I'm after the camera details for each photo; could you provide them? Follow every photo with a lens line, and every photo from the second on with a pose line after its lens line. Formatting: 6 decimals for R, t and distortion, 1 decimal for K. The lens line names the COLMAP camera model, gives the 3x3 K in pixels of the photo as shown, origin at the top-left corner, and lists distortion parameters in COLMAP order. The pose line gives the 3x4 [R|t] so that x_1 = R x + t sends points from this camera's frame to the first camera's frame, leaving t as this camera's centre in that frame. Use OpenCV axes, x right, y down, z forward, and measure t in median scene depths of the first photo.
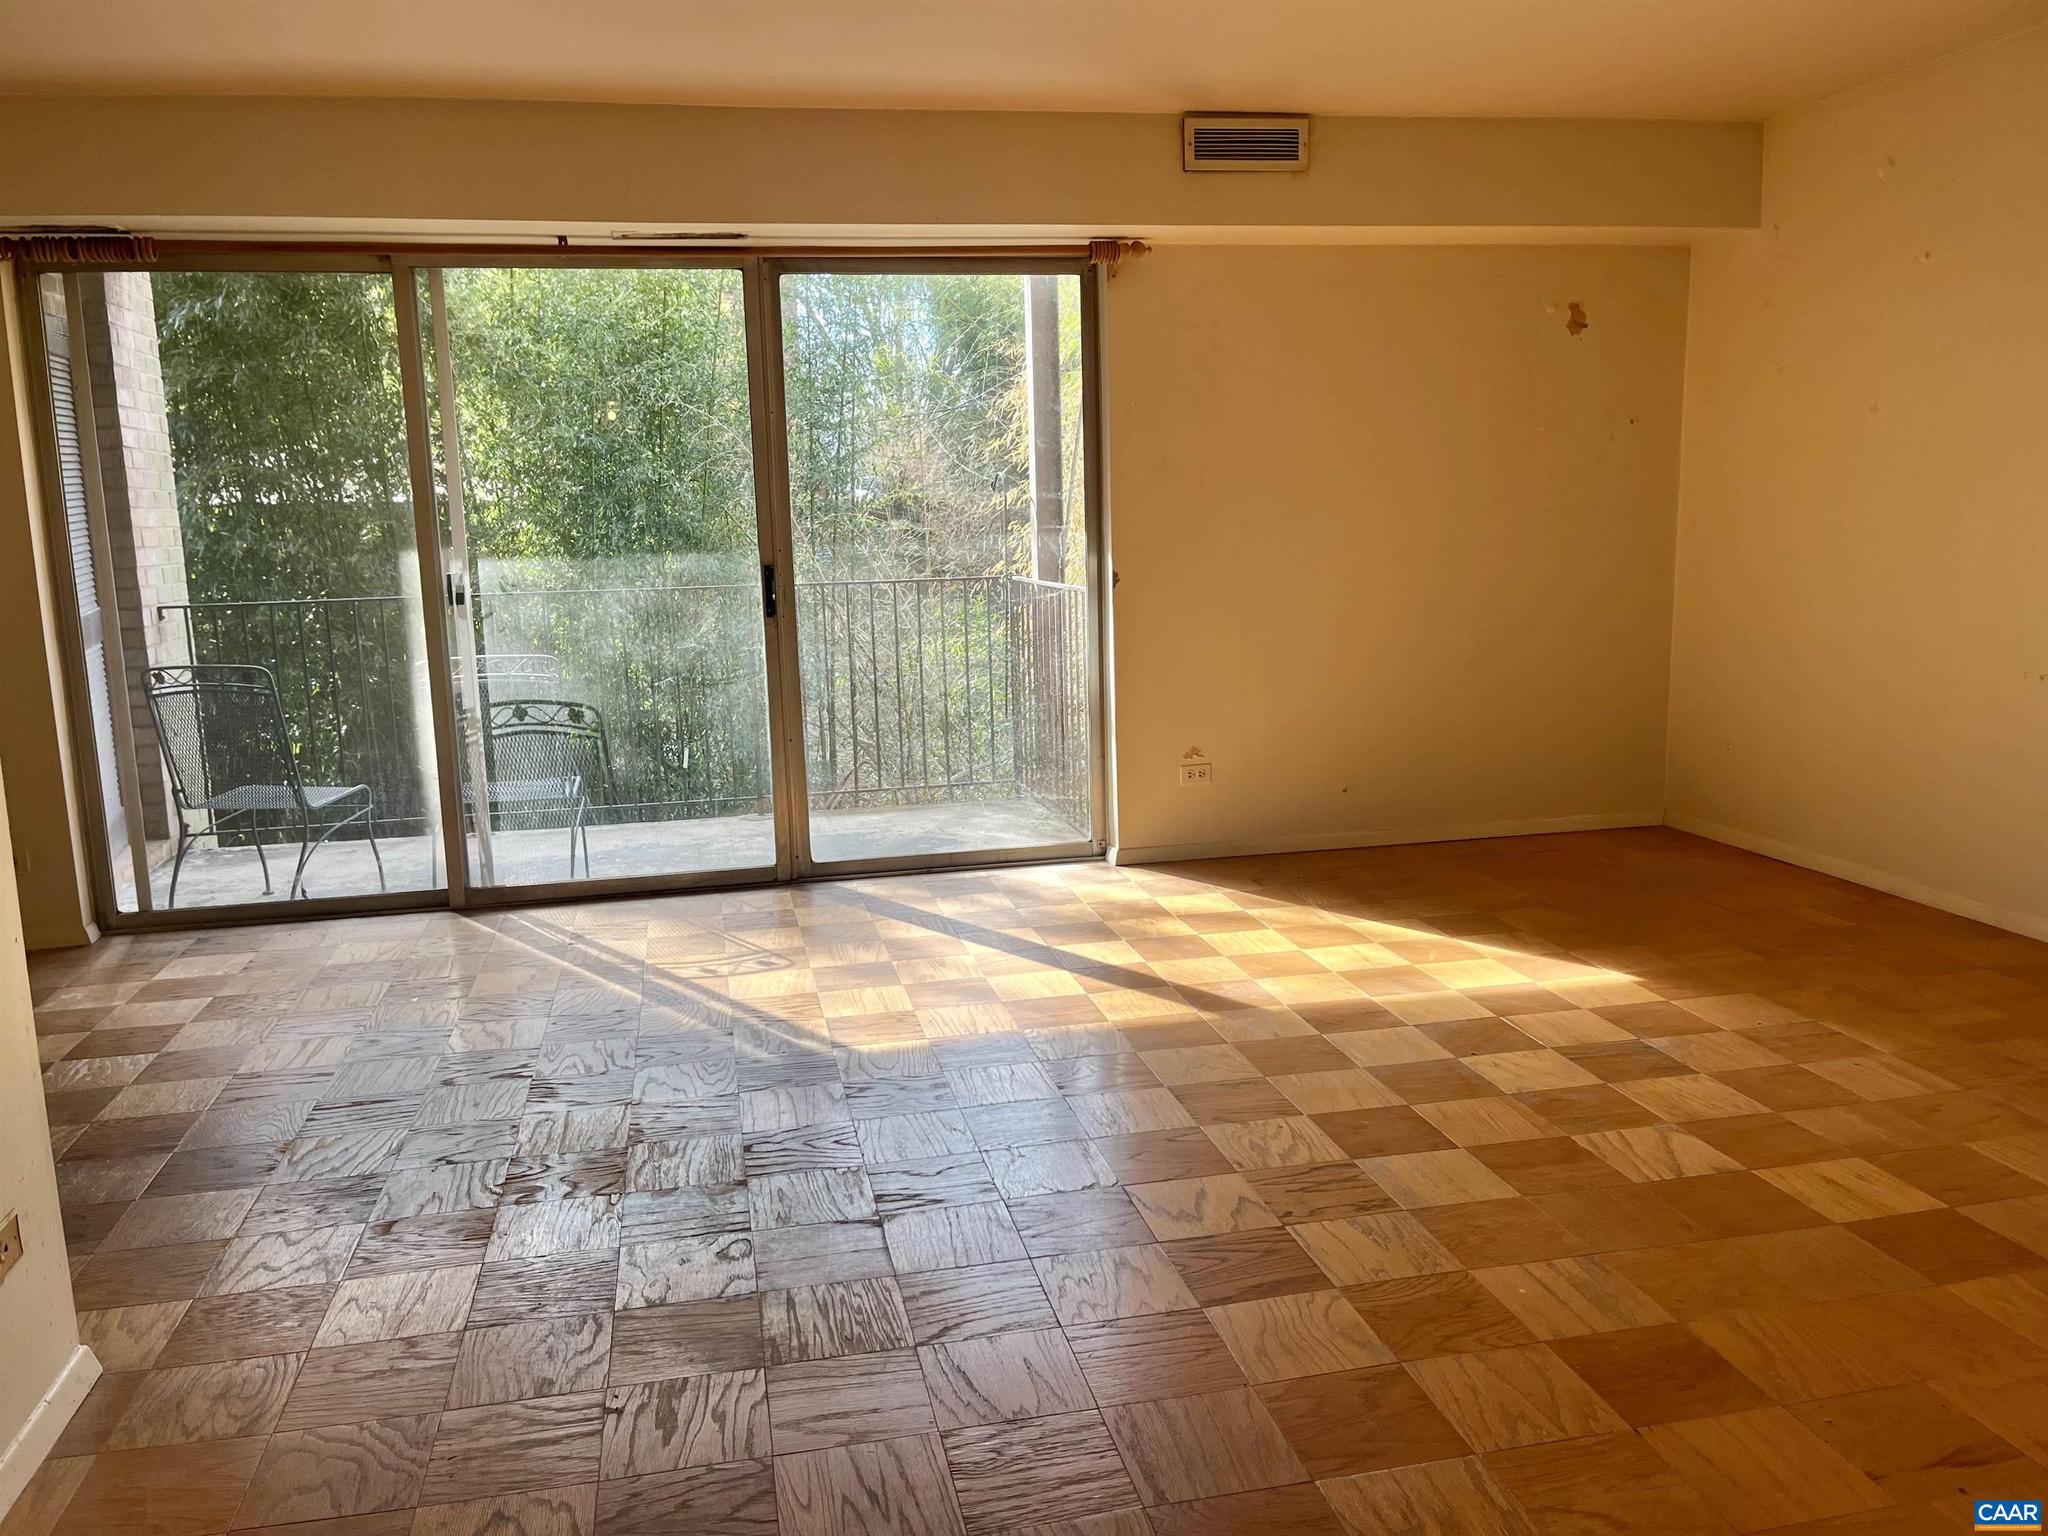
lens RADIAL K [[1587.5, 0, 1024.0], [0, 1587.5, 768.0], [0, 0, 1]] dist [0.004590, -0.003479]
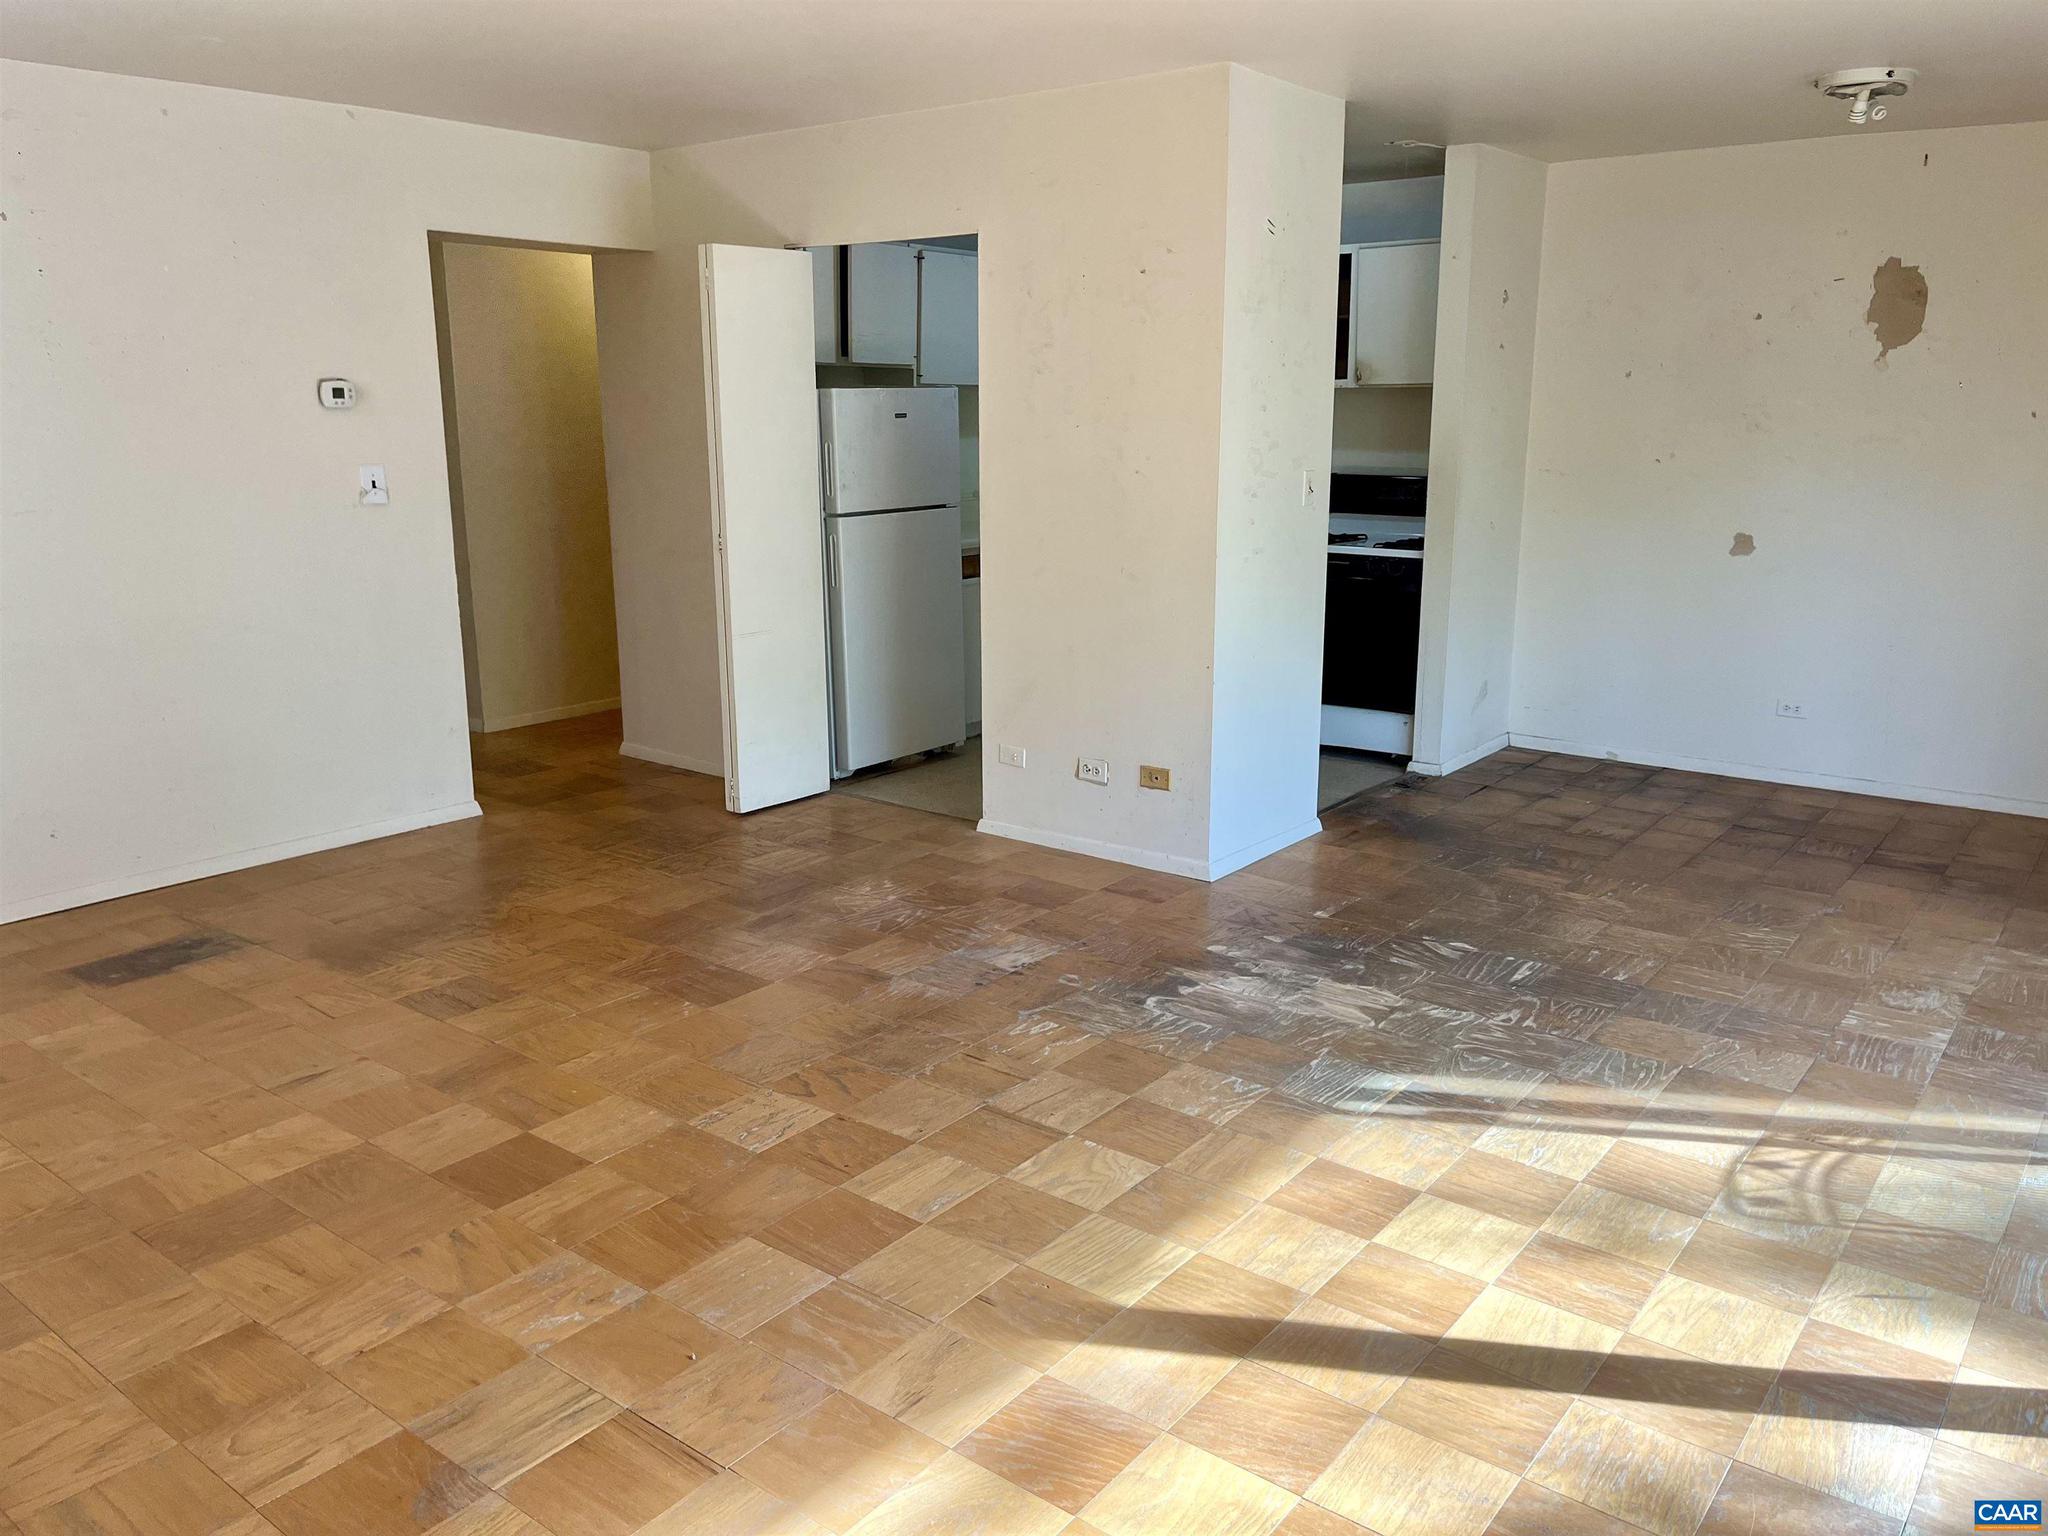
lens RADIAL K [[1566.0, 0, 1024.0], [0, 1566.0, 768.0], [0, 0, 1]] dist [-0.003124, -0.008891]
pose [[-0.758950, 0.181732, -0.625274, 0.474036], [-0.079452, 0.927243, 0.365935, -0.275077], [0.646283, 0.327406, -0.689292, 1.203855]]
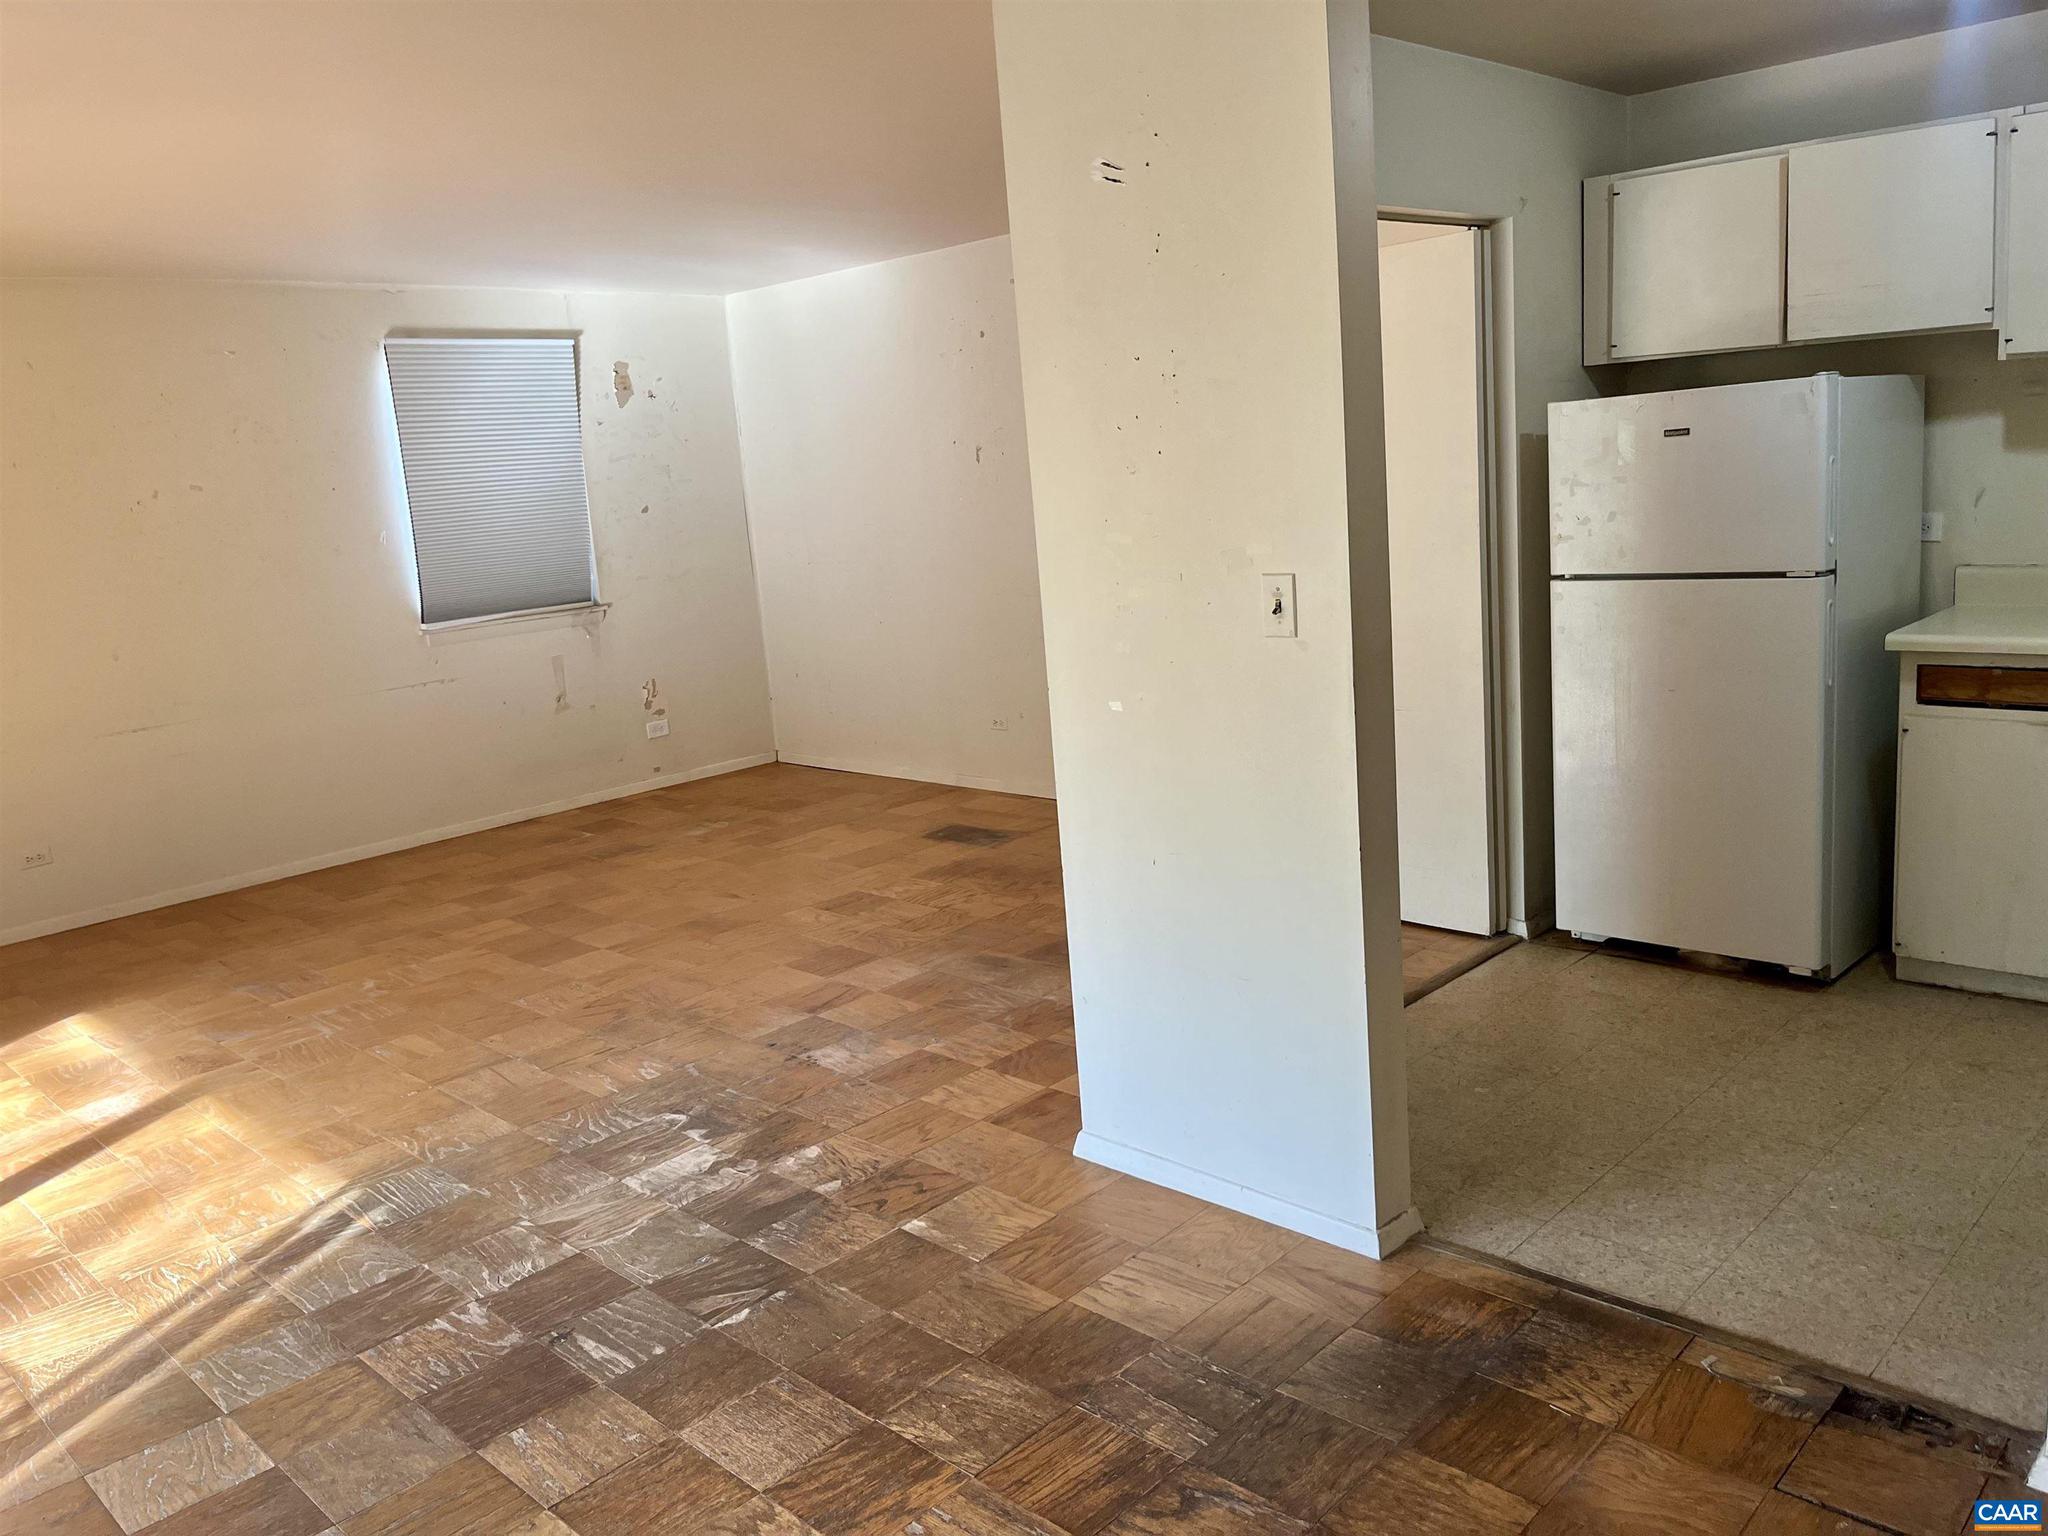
lens RADIAL K [[1587.5, 0, 1024.0], [0, 1587.5, 768.0], [0, 0, 1]] dist [0.004590, -0.003479]
pose [[-0.559261, -0.094249, 0.823617, -0.935005], [0.222761, 0.939889, 0.258816, -0.185969], [-0.798502, 0.328215, -0.504648, 0.894057]]
